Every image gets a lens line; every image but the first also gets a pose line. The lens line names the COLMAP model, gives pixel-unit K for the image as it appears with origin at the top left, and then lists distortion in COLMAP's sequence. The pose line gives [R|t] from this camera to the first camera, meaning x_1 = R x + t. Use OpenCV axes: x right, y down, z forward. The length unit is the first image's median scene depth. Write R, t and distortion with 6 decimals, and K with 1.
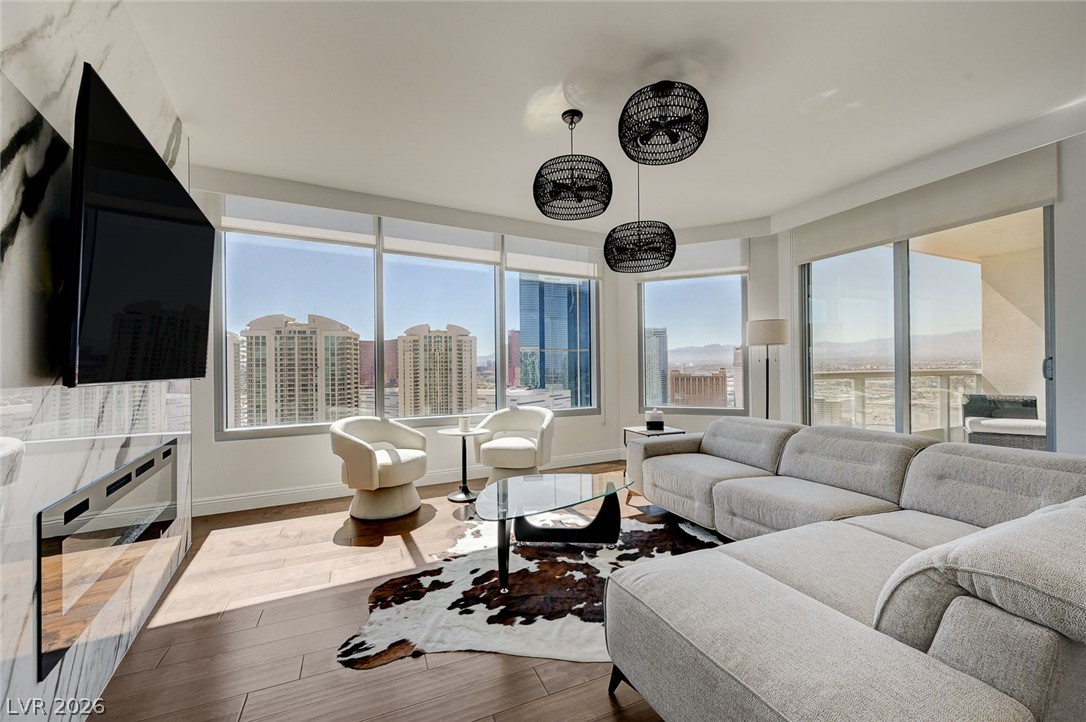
lens RADIAL K [[417.9, 0, 546.8], [0, 417.9, 367.0], [0, 0, 1]] dist [-0.000633, 0.000061]
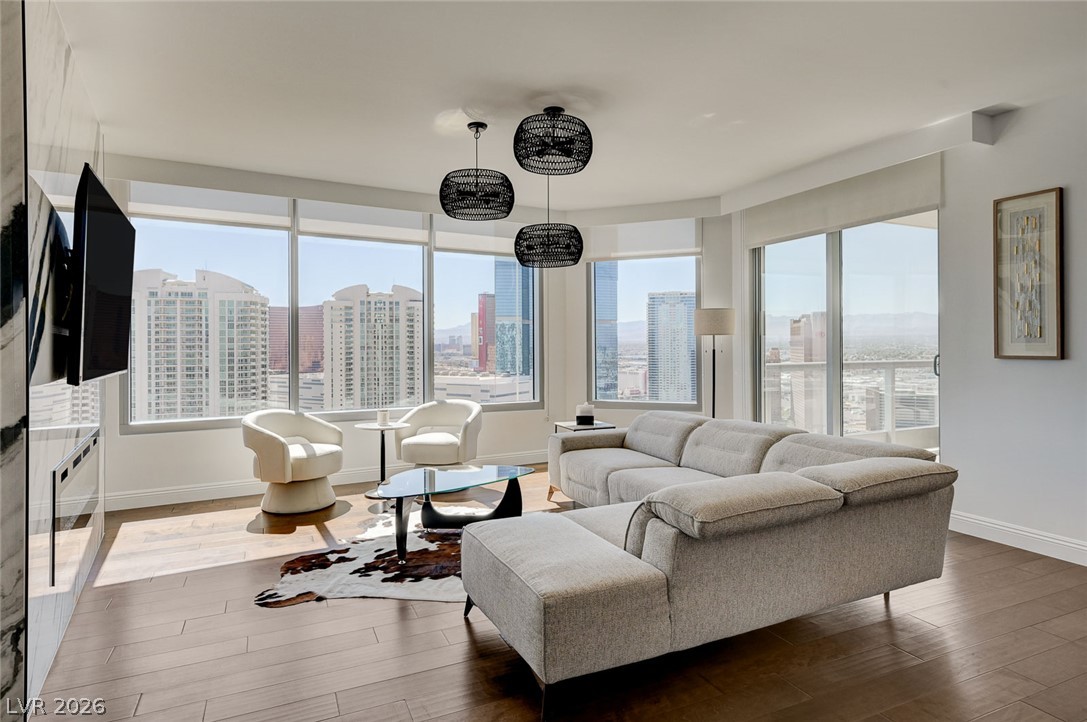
lens RADIAL K [[582.3, 0, 544.2], [0, 582.3, 344.1], [0, 0, 1]] dist [0.004057, 0.005438]
pose [[0.999776, 0.006371, 0.020180, 0.185393], [-0.006328, 0.999978, -0.002209, -0.040787], [-0.020194, 0.002081, 0.999794, -0.439060]]
